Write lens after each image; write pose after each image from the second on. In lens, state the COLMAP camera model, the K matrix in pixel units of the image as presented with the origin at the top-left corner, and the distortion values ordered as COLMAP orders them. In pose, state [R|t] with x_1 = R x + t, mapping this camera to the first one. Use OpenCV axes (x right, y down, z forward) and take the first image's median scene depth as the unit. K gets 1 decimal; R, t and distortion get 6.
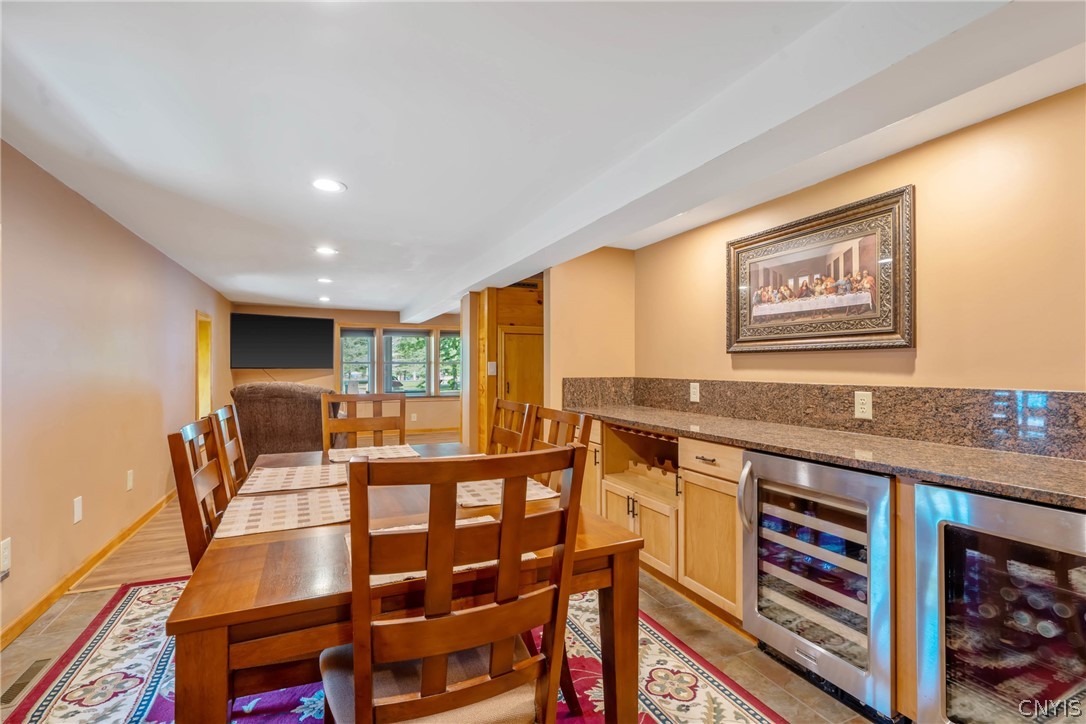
lens RADIAL K [[500.6, 0, 541.1], [0, 500.6, 366.0], [0, 0, 1]] dist [-0.000999, 0.000175]
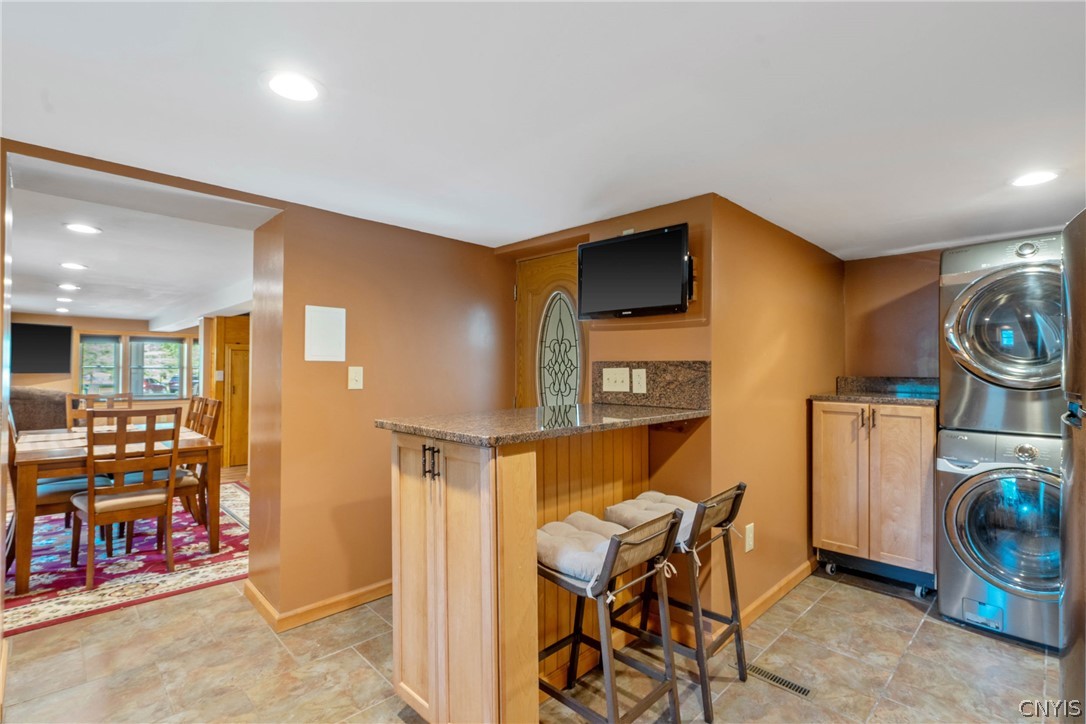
lens RADIAL K [[508.3, 0, 536.6], [0, 508.3, 364.3], [0, 0, 1]] dist [0.002989, 0.000792]
pose [[0.938603, 0.009643, 0.344865, 0.386615], [-0.007254, 0.999940, -0.008217, -0.034583], [-0.344923, 0.005211, 0.938616, -0.992011]]
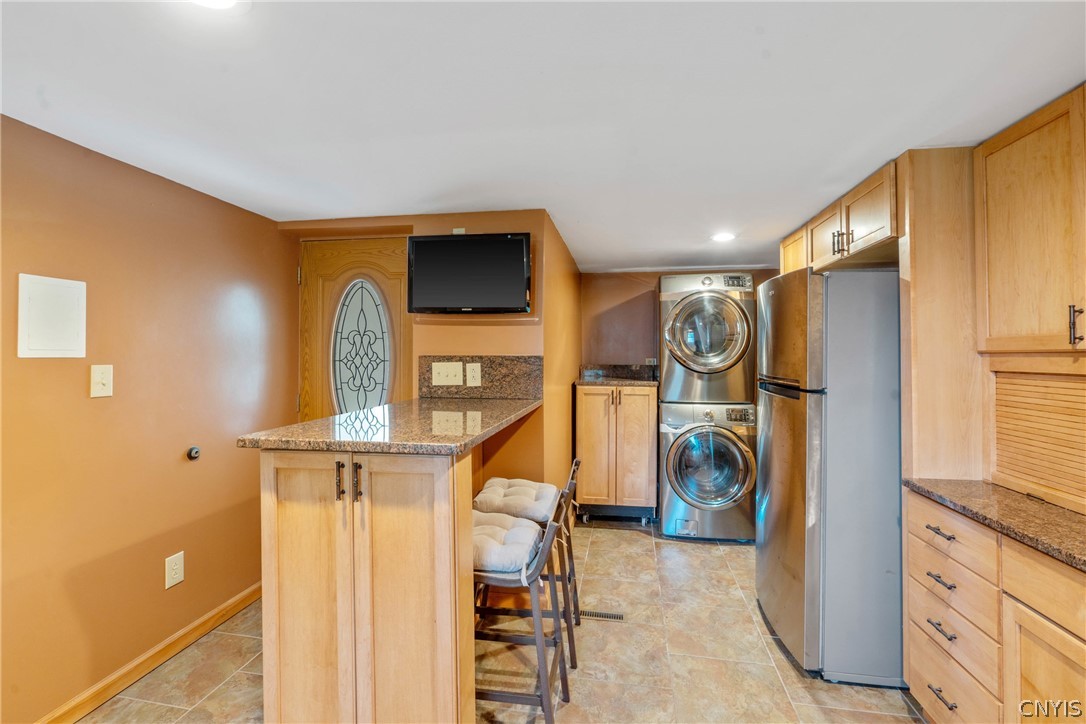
lens RADIAL K [[495.4, 0, 542.1], [0, 495.4, 348.5], [0, 0, 1]] dist [-0.001000, 0.000134]
pose [[0.559322, 0.013099, 0.828847, 0.164456], [-0.002506, 0.999897, -0.014111, -0.050413], [-0.828946, 0.005816, 0.559298, -0.820784]]
